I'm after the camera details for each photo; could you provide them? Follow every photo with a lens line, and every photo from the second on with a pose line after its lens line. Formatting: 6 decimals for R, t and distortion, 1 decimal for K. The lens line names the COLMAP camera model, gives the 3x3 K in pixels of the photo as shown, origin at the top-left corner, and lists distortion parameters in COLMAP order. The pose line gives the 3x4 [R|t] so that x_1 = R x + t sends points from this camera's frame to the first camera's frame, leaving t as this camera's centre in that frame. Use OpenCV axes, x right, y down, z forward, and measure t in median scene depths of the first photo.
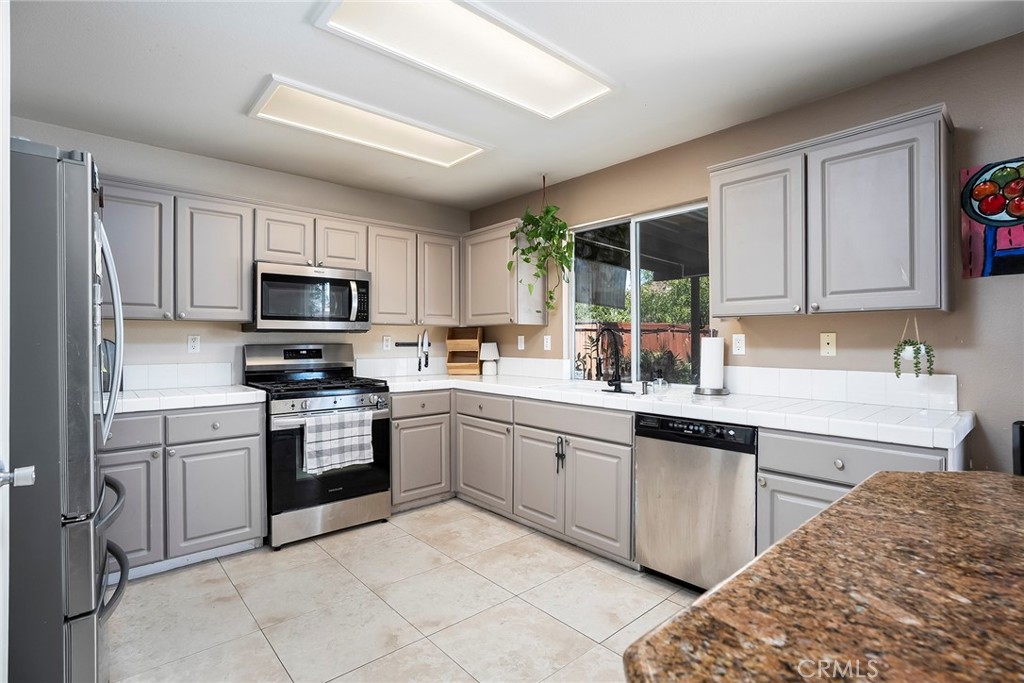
lens RADIAL K [[492.4, 0, 512.0], [0, 492.4, 341.5], [0, 0, 1]] dist [-0.020605, 0.000136]
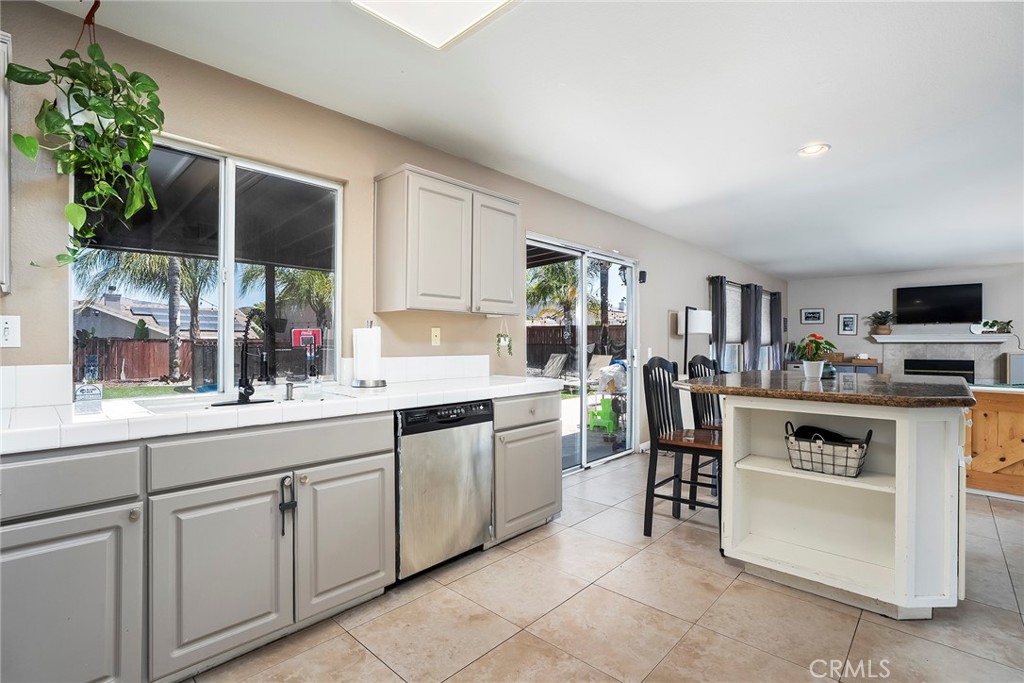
lens RADIAL K [[482.0, 0, 512.0], [0, 482.0, 341.5], [0, 0, 1]] dist [0.001109, 0.000437]
pose [[-0.082087, 0.004408, 0.996615, -0.504045], [0.001683, 0.999989, -0.004284, 0.018712], [-0.996624, 0.001325, -0.082094, 0.689207]]
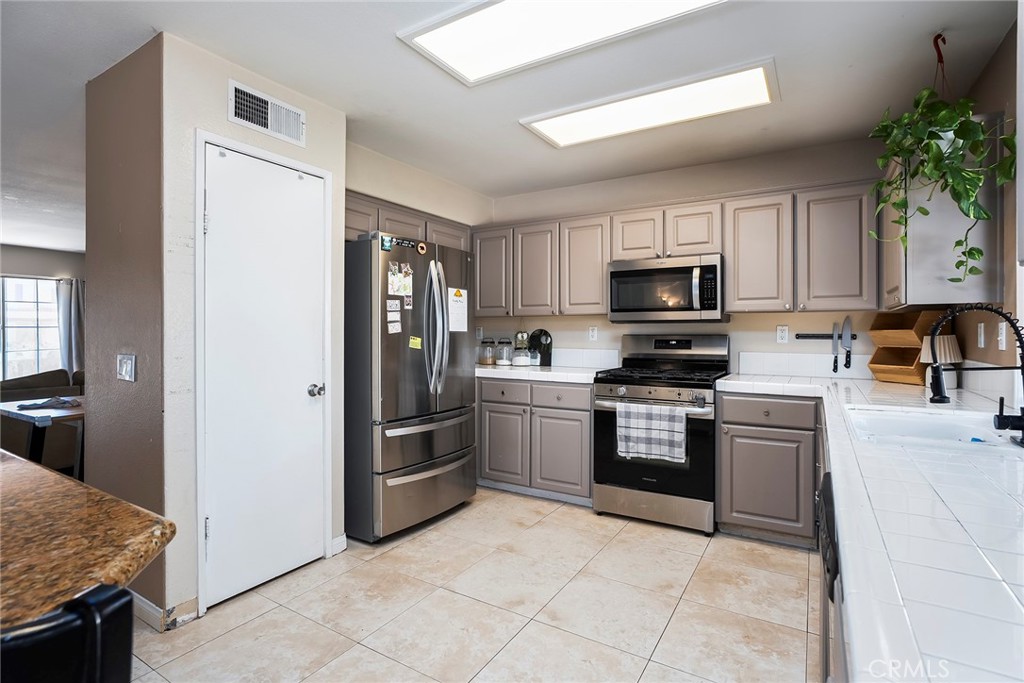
lens RADIAL K [[501.6, 0, 512.0], [0, 501.6, 341.5], [0, 0, 1]] dist [-0.002785, -0.000185]
pose [[0.293153, 0.020520, -0.955845, 0.517563], [-0.001617, 0.999779, 0.020967, -0.001940], [0.956064, -0.004601, 0.293121, 0.416464]]
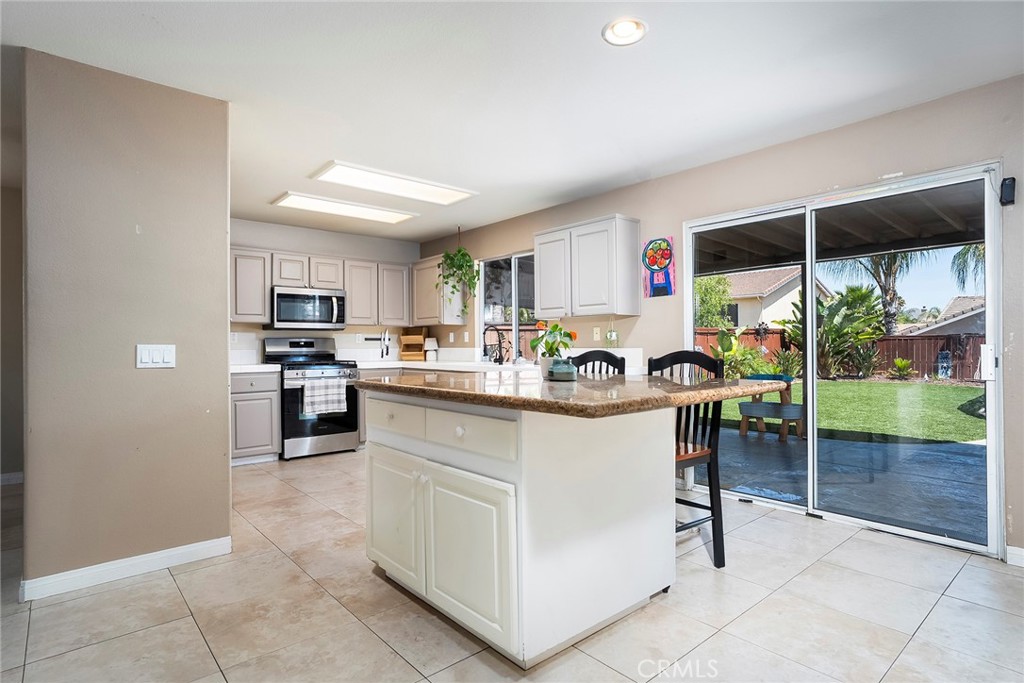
lens RADIAL K [[536.9, 0, 512.0], [0, 536.9, 341.5], [0, 0, 1]] dist [-0.004016, -0.000122]
pose [[0.999925, -0.005437, -0.011000, 0.272947], [0.005345, 0.999951, -0.008344, 0.036794], [0.011045, 0.008285, 0.999905, -0.733472]]
